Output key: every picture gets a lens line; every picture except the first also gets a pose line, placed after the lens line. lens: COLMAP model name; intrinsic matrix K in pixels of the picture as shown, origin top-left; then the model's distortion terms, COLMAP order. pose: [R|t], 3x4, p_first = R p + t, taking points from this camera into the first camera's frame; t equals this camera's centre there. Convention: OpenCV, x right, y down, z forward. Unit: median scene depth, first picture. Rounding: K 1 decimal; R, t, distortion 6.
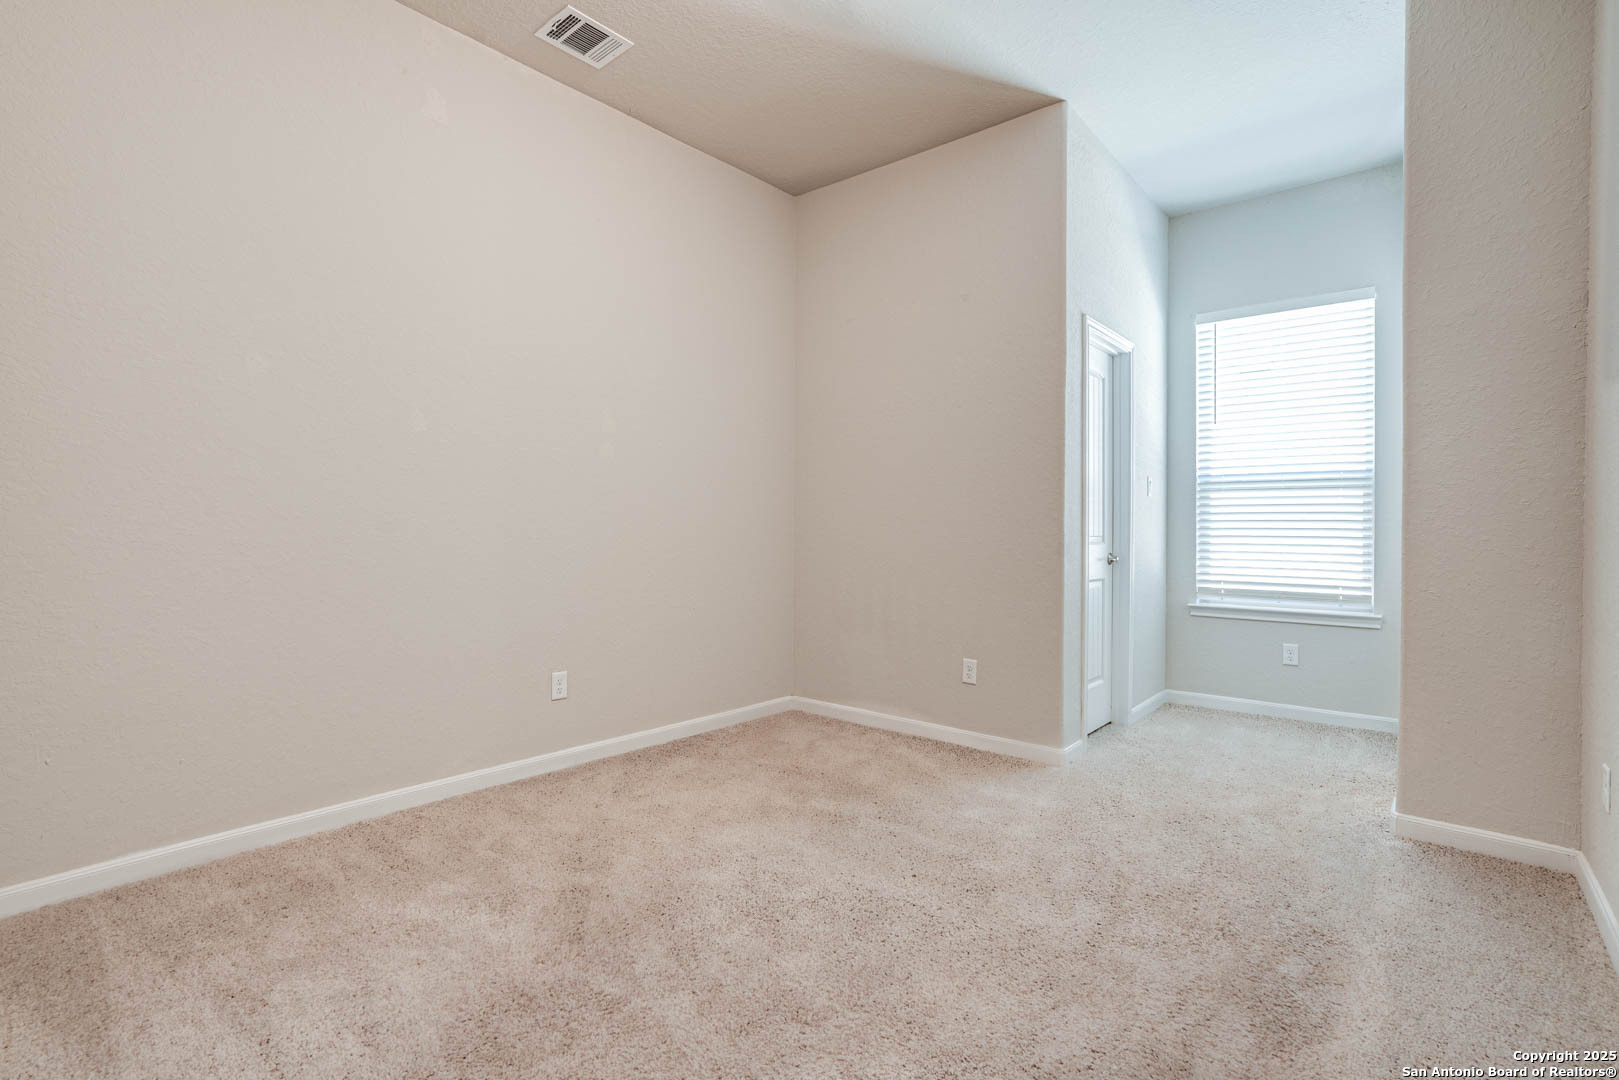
lens RADIAL K [[780.5, 0, 809.5], [0, 780.5, 532.5], [0, 0, 1]] dist [-0.038975, 0.019448]
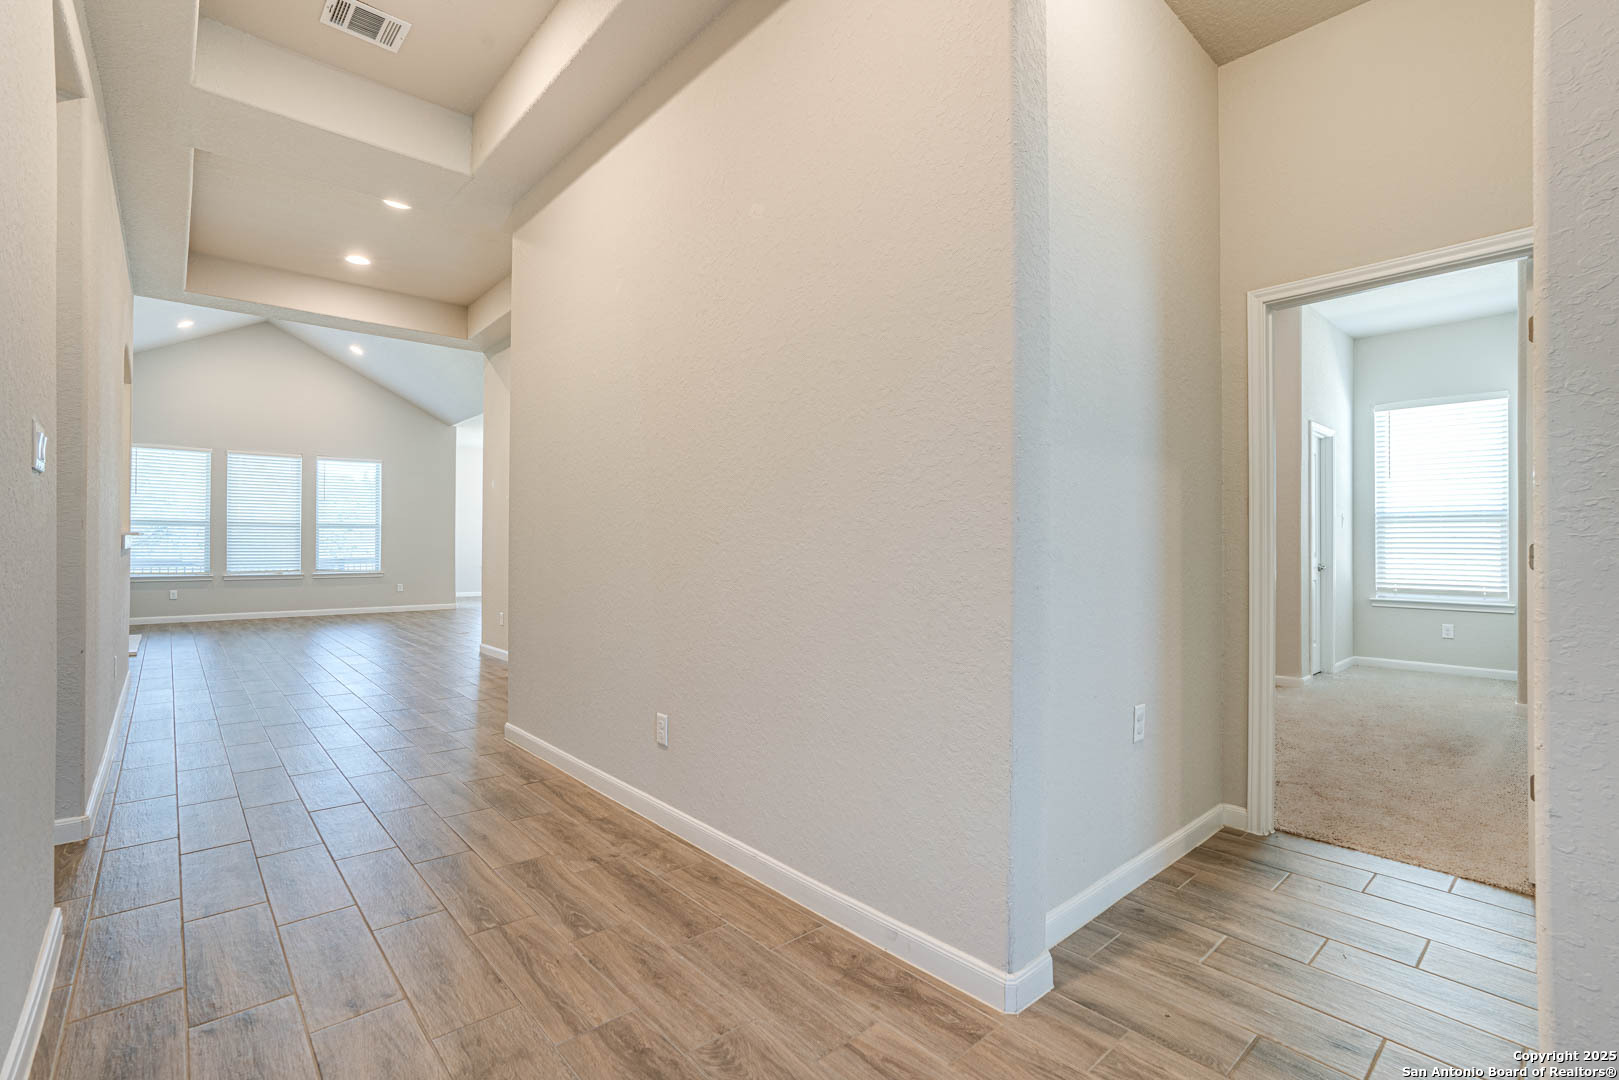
lens RADIAL K [[736.0, 0, 802.4], [0, 736.0, 540.8], [0, 0, 1]] dist [-0.011486, 0.000401]
pose [[0.989051, -0.003169, -0.147542, -0.494761], [0.001809, 0.999955, -0.009349, -0.010031], [0.147565, 0.008980, 0.989012, -0.717292]]
